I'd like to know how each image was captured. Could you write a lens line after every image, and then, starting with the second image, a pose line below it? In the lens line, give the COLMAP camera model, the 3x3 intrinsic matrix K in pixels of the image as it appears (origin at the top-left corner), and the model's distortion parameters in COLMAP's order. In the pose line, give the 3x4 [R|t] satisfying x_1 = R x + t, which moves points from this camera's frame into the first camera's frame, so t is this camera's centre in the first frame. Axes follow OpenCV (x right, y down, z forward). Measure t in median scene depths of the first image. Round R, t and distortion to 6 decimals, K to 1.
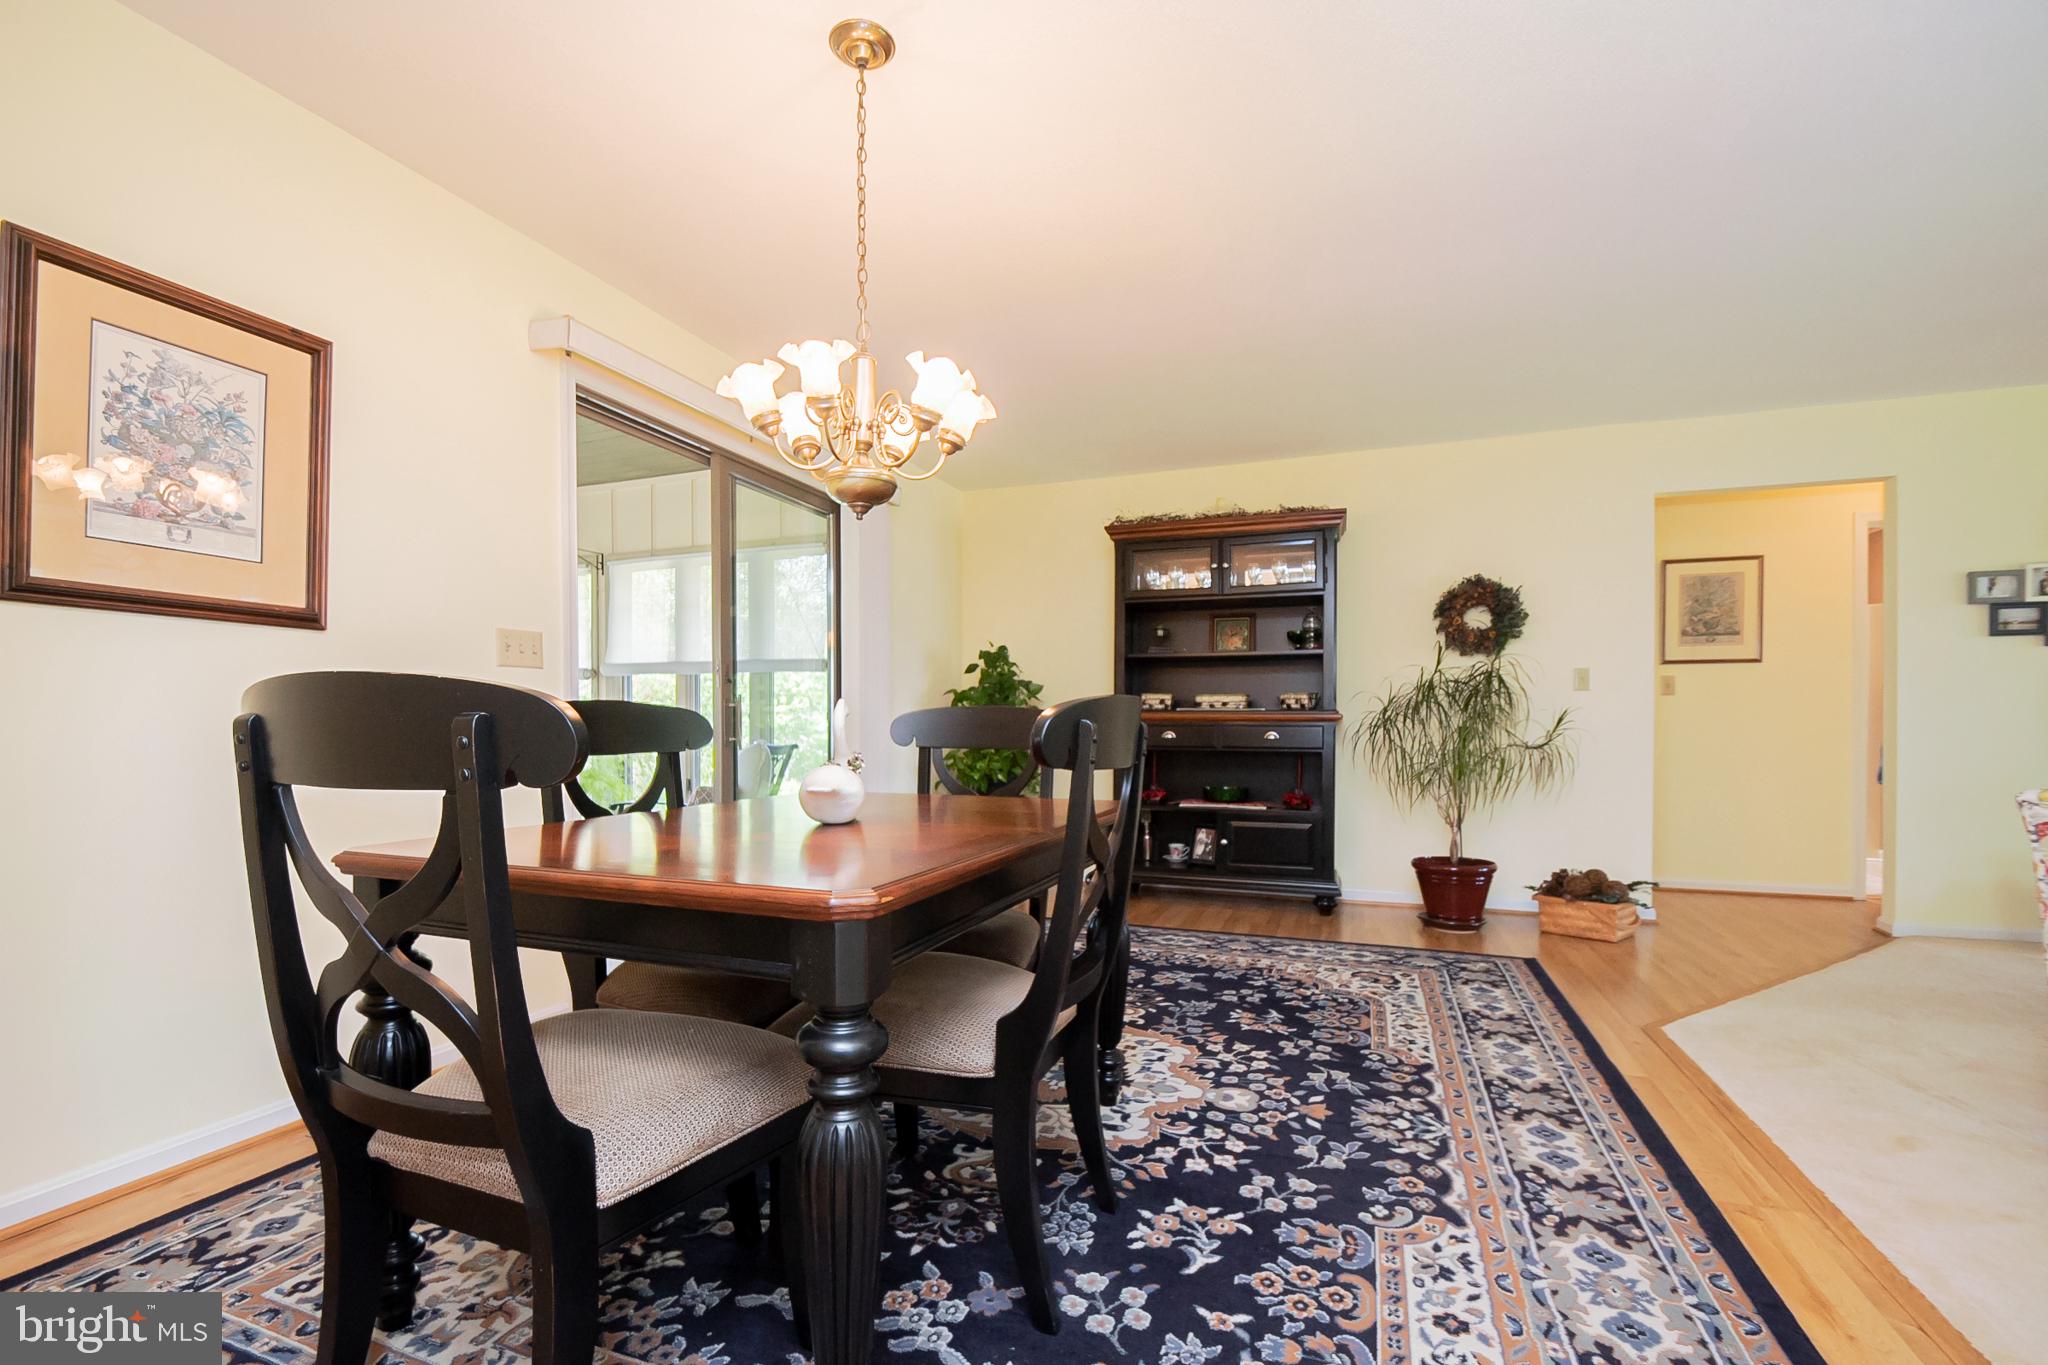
lens RADIAL K [[894.6, 0, 999.5], [0, 894.6, 732.2], [0, 0, 1]] dist [0.007804, -0.015131]
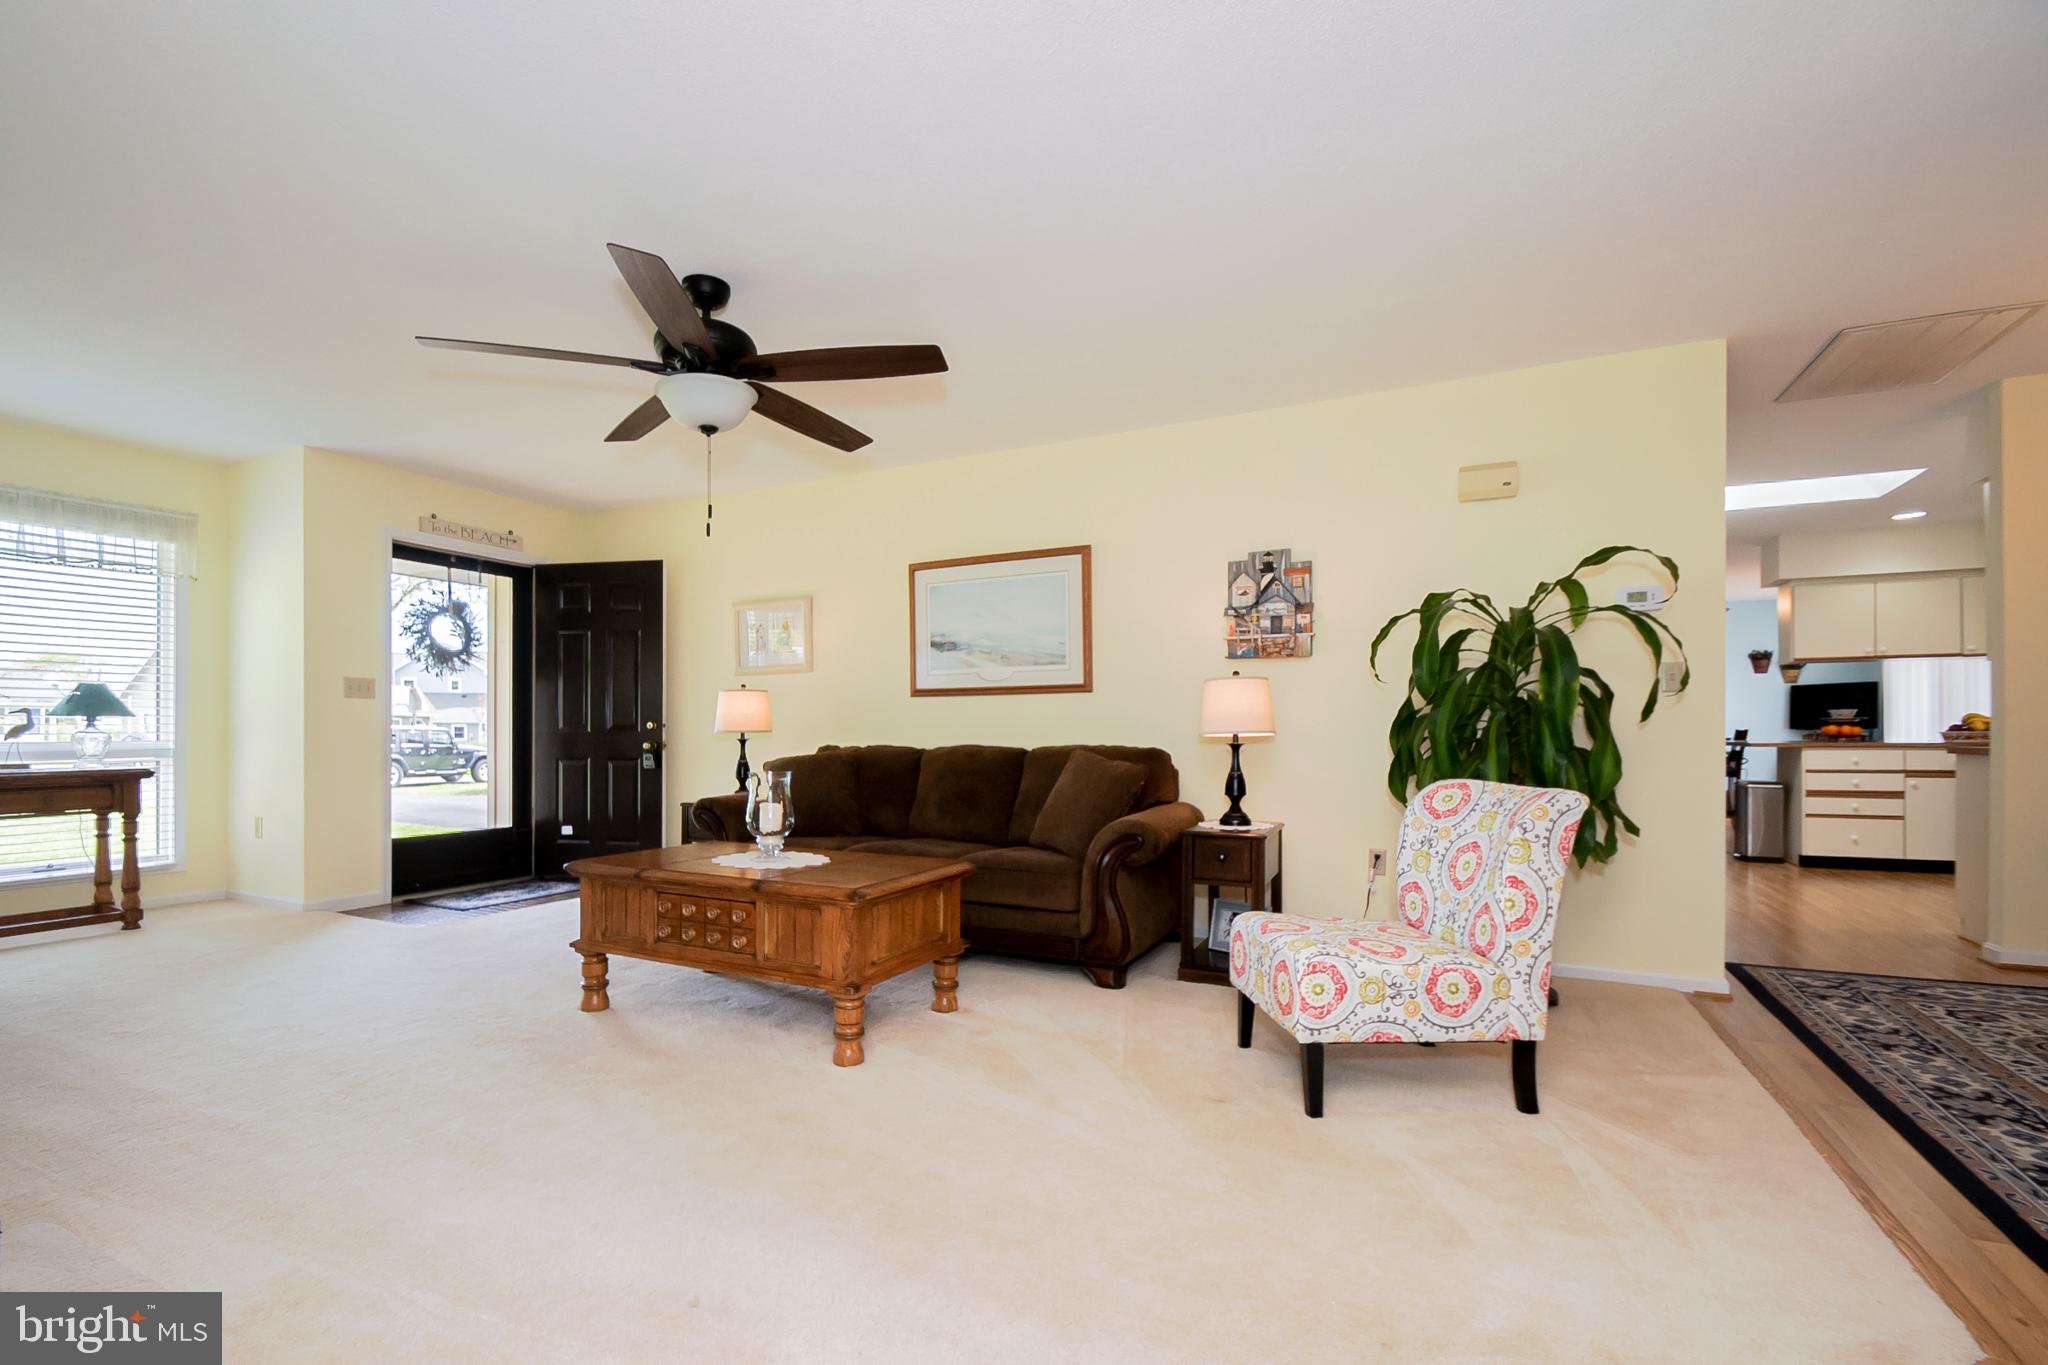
lens RADIAL K [[894.6, 0, 999.5], [0, 894.6, 732.2], [0, 0, 1]] dist [0.007804, -0.015131]
pose [[-0.994765, 0.001924, 0.102175, 1.376605], [0.002567, 0.999978, 0.006154, -0.017646], [-0.102161, 0.006384, -0.994747, 1.710658]]
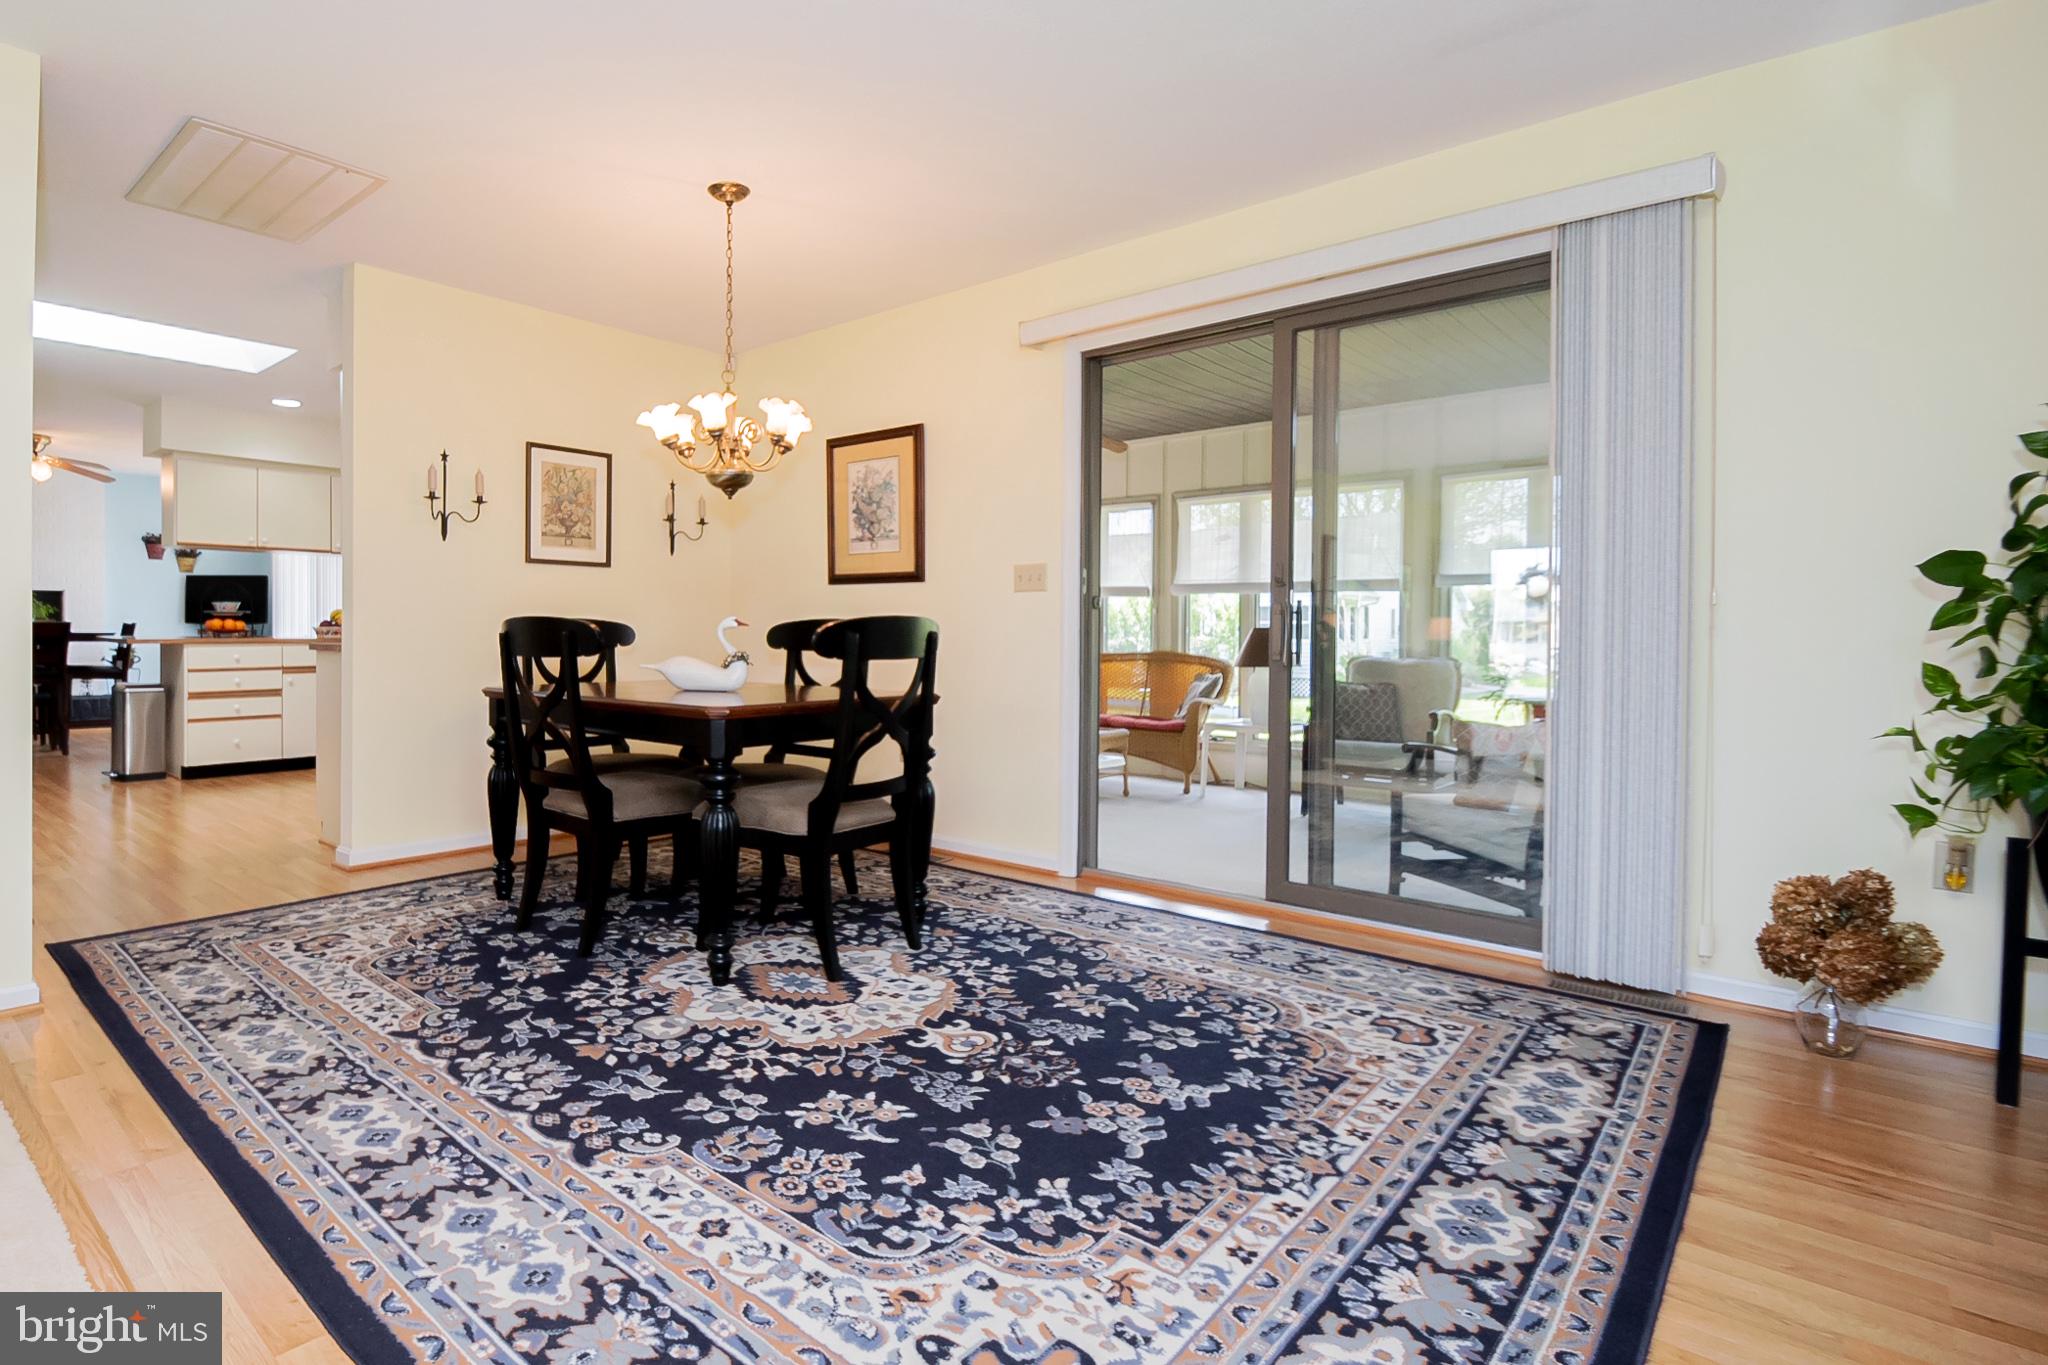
lens RADIAL K [[1030.5, 0, 851.2], [0, 1030.5, 638.6], [0, 0, 1]] dist [-0.002898, -0.000885]
pose [[-0.378852, 0.006206, -0.925436, 1.093243], [-0.012495, 0.999852, 0.011820, -0.017813], [0.925373, 0.016042, -0.378719, 1.454804]]
